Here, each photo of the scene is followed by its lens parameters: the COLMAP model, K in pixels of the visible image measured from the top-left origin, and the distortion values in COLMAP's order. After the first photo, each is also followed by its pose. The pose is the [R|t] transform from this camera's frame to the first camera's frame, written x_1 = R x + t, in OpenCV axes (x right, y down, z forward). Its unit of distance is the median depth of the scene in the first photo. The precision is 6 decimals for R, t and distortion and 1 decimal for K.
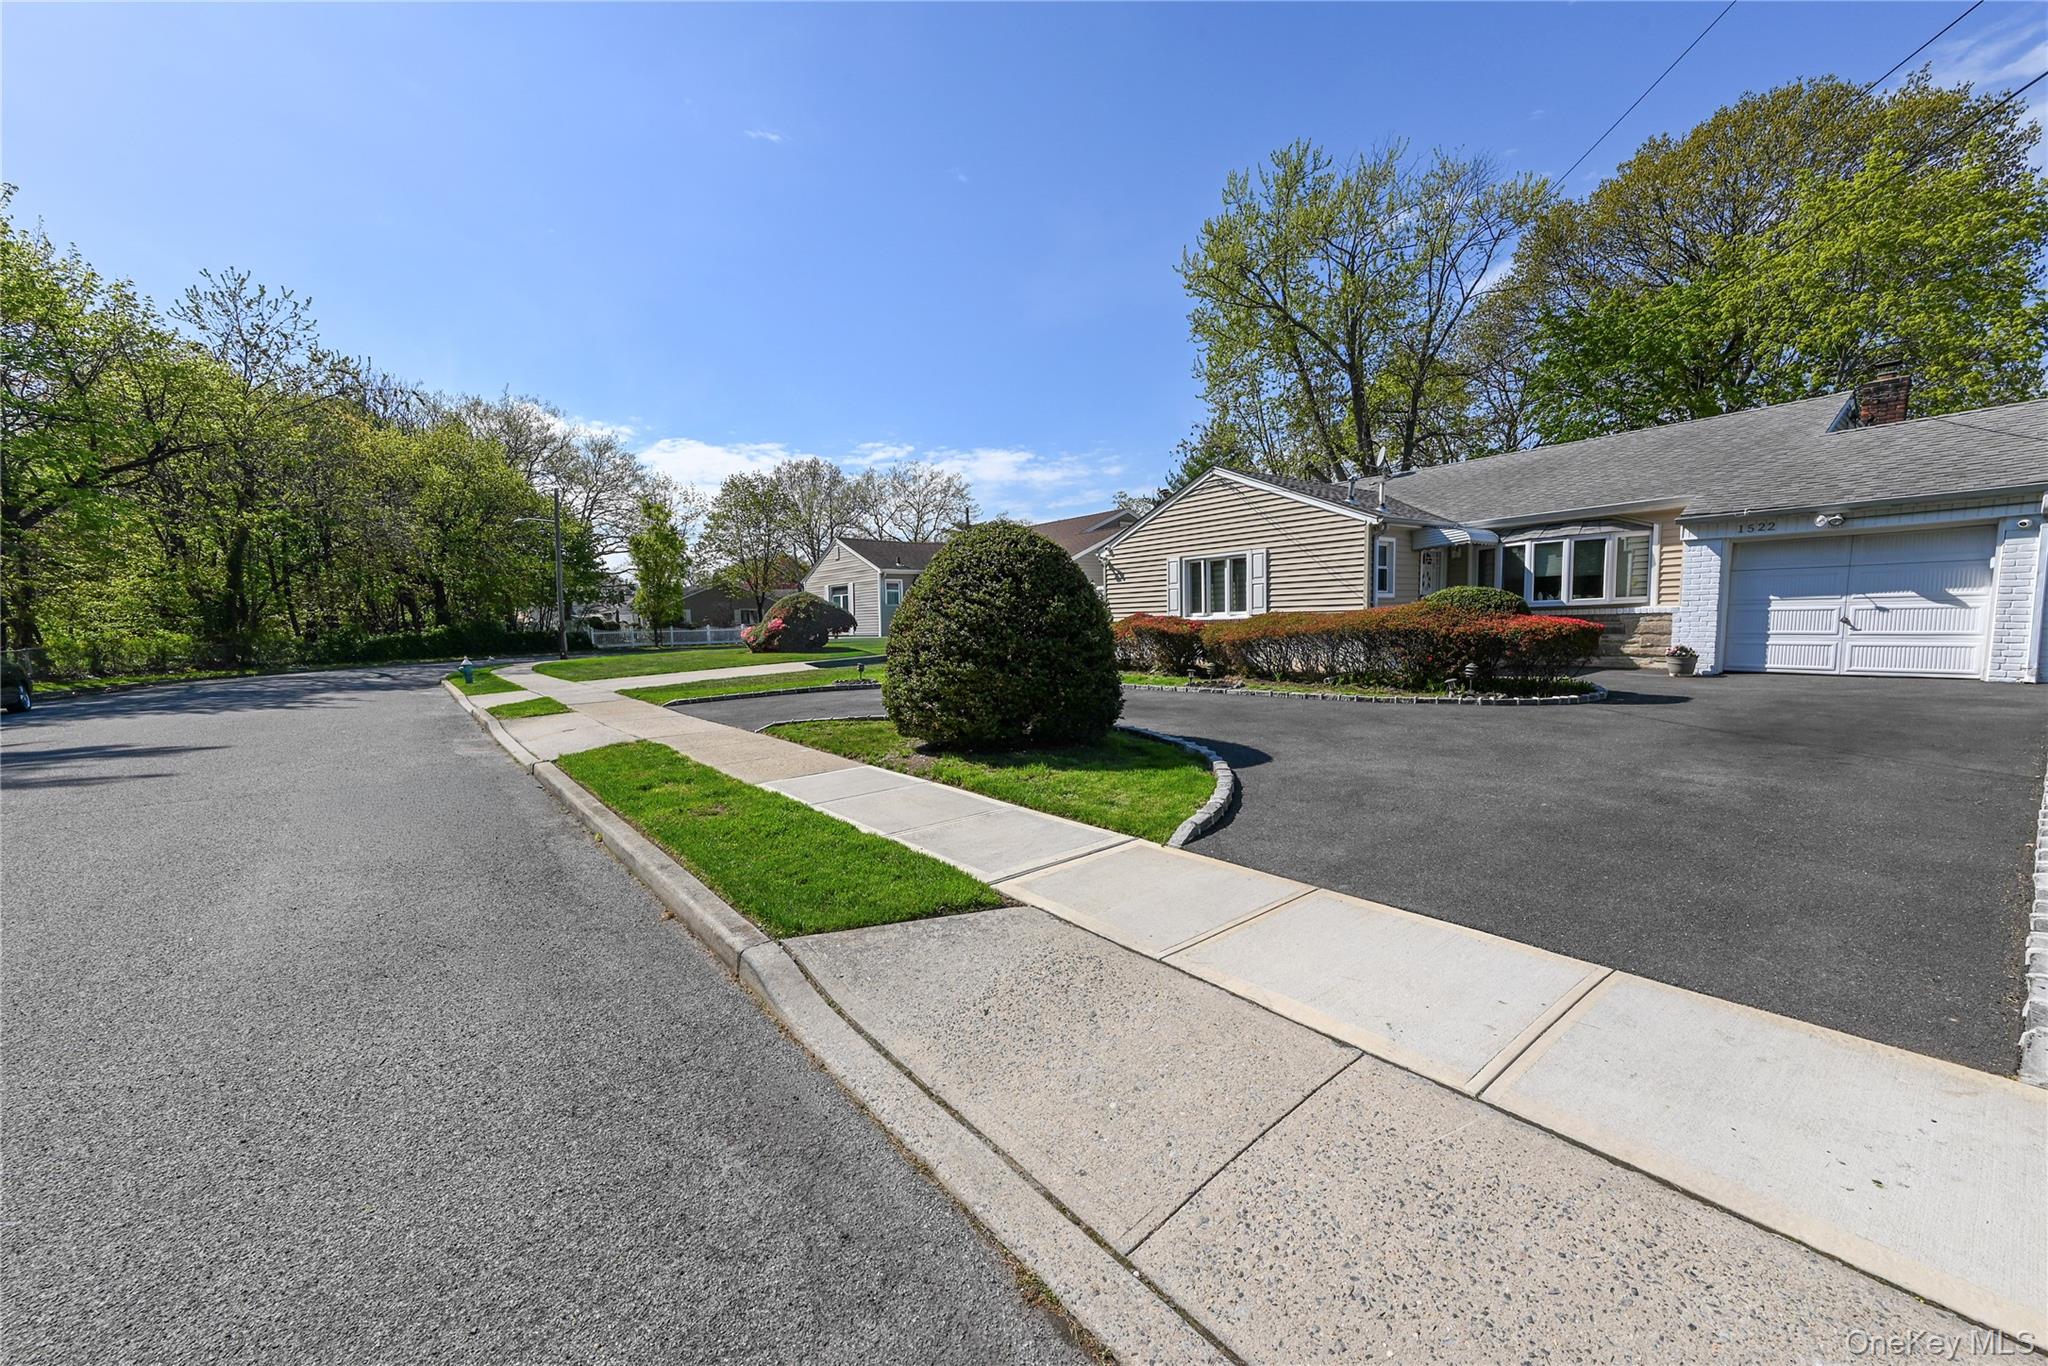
lens RADIAL K [[764.8, 0, 1016.8], [0, 764.8, 696.4], [0, 0, 1]] dist [0.008985, -0.000270]
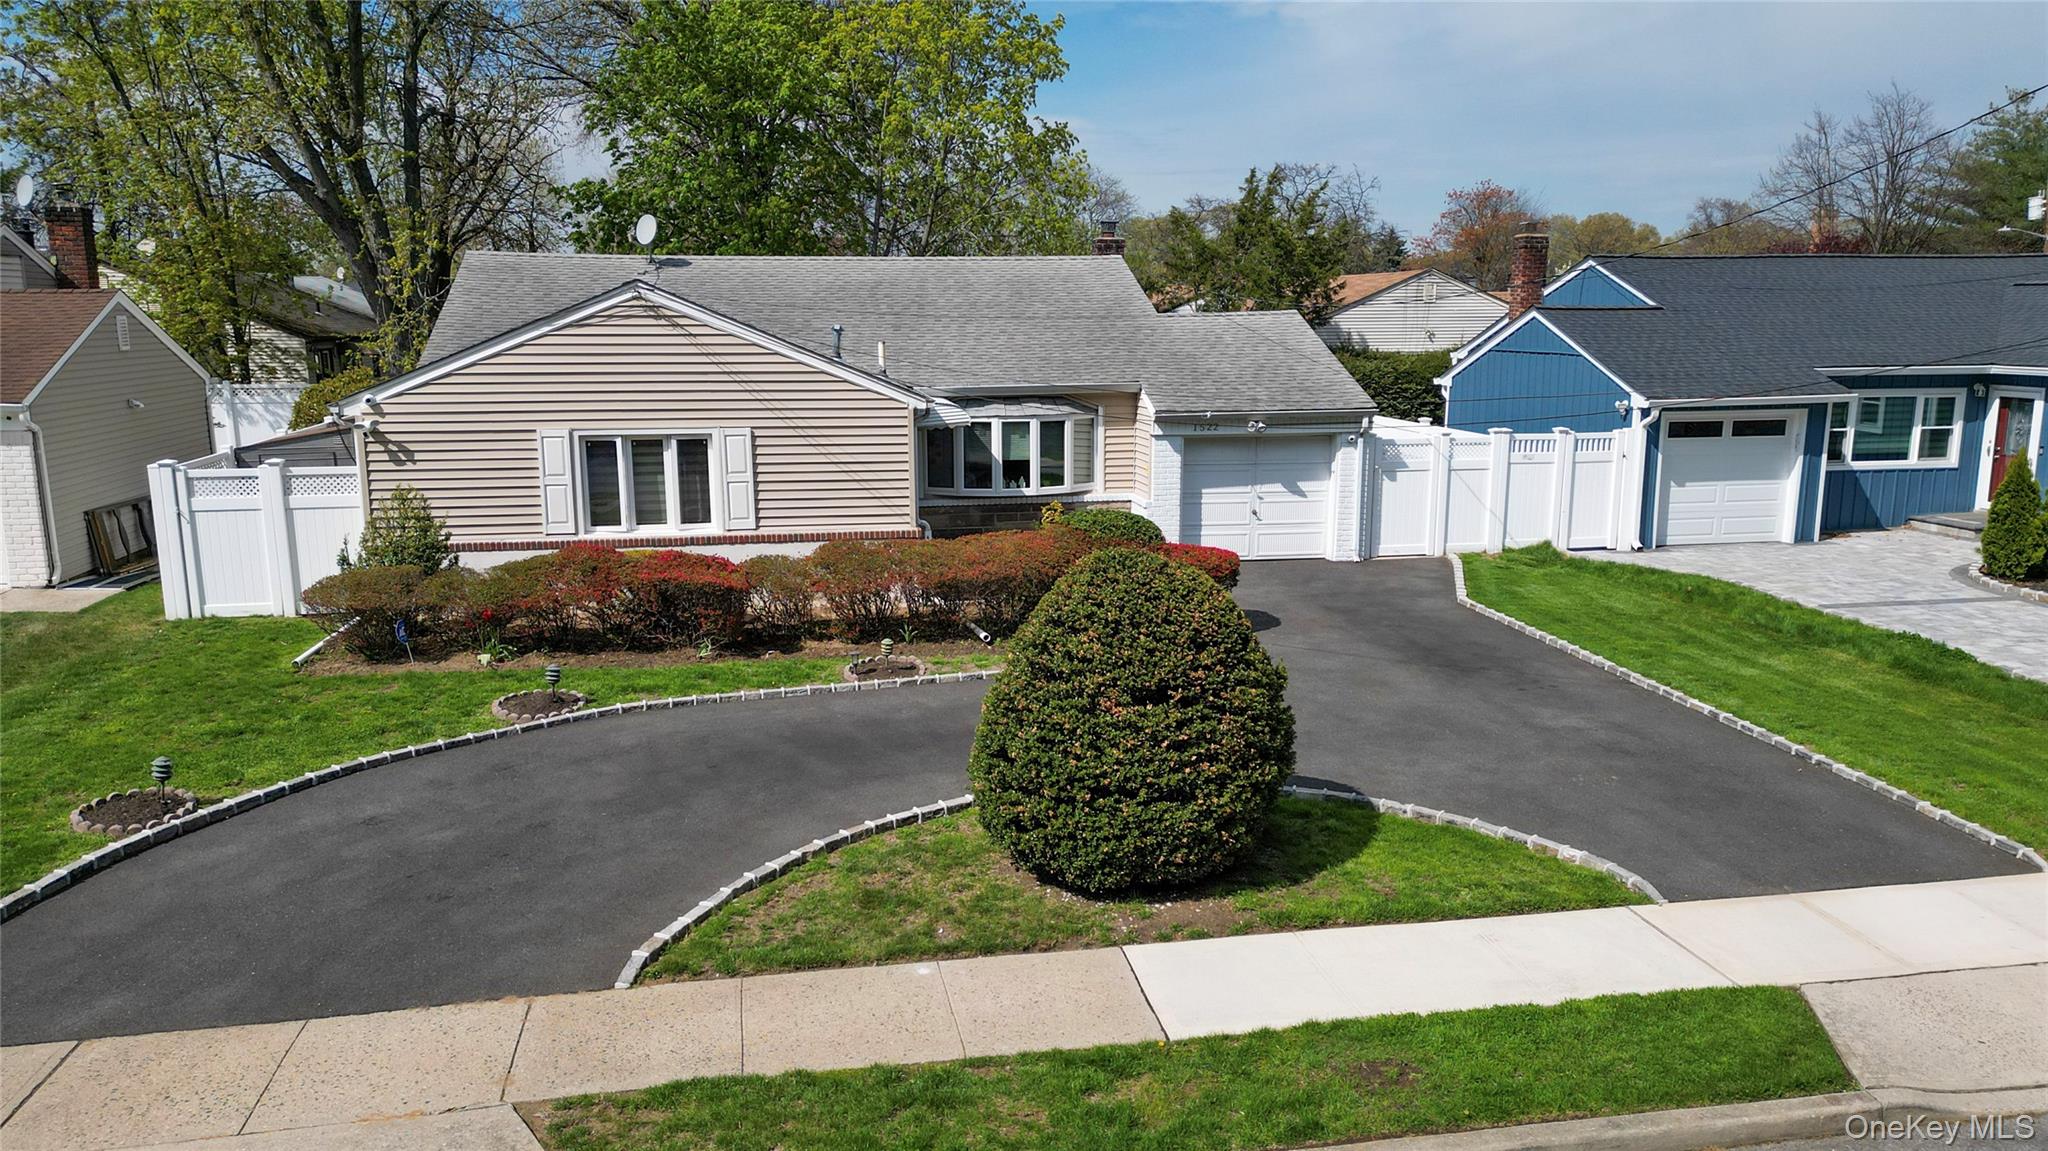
lens RADIAL K [[1391.4, 0, 1033.1], [0, 1391.4, 576.7], [0, 0, 1]] dist [0.059384, -0.025218]
pose [[0.468759, -0.129613, 0.873765, -0.660511], [0.077376, 0.991399, 0.105552, -0.191804], [-0.879931, 0.018130, 0.474756, 0.261706]]
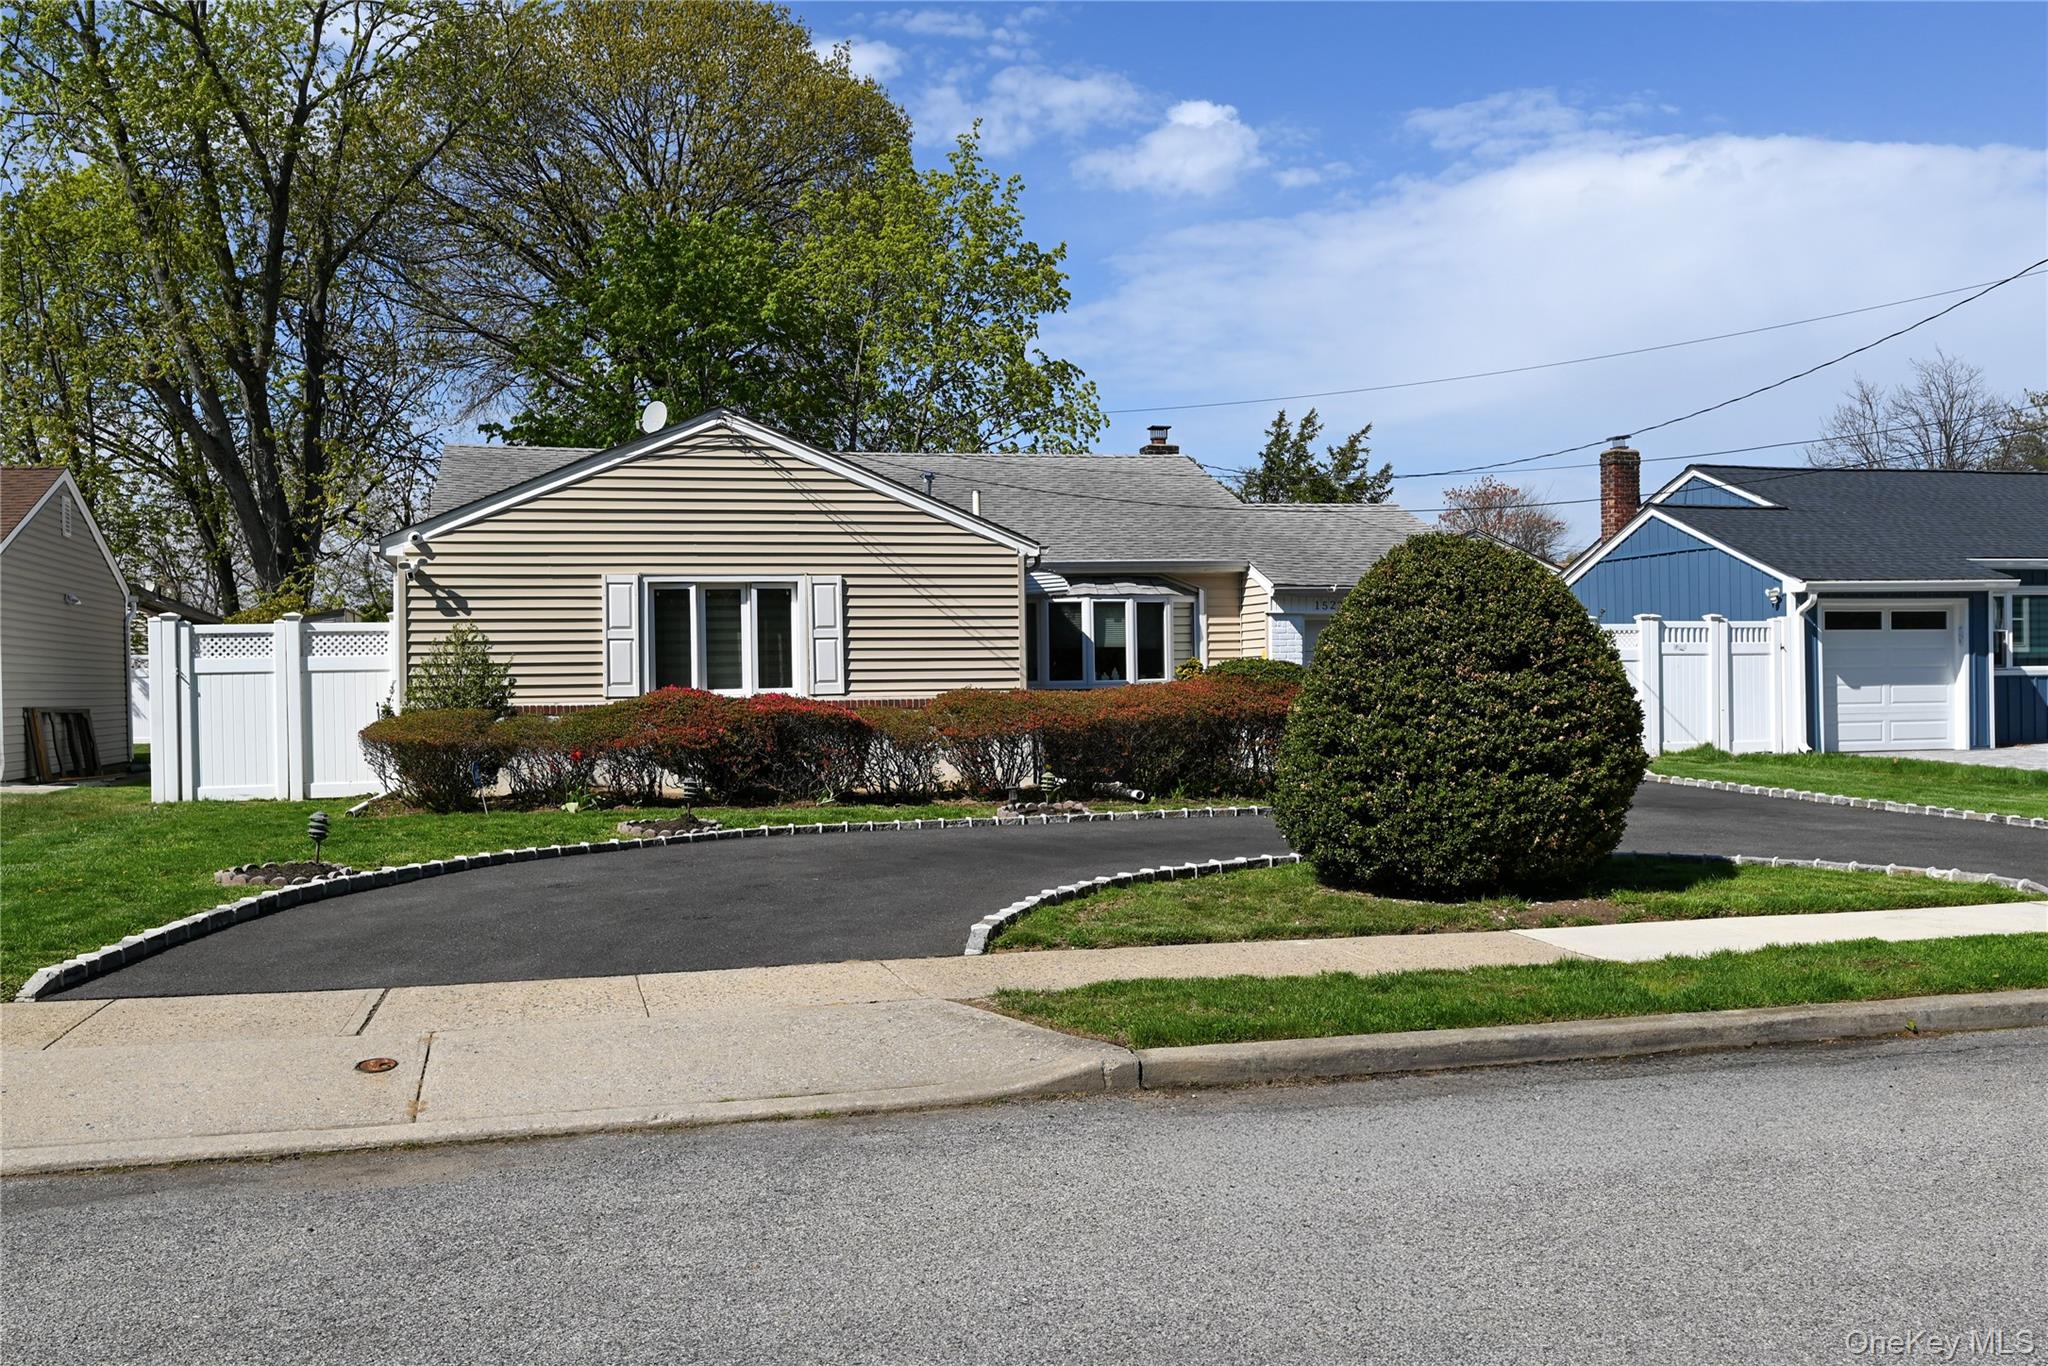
lens RADIAL K [[1698.8, 0, 1029.8], [0, 1698.8, 681.8], [0, 0, 1]] dist [-0.008291, 0.030836]
pose [[0.417088, 0.022156, 0.908596, -0.806979], [0.092808, 0.993439, -0.066828, -0.024210], [-0.904115, 0.112198, 0.412296, 0.414587]]
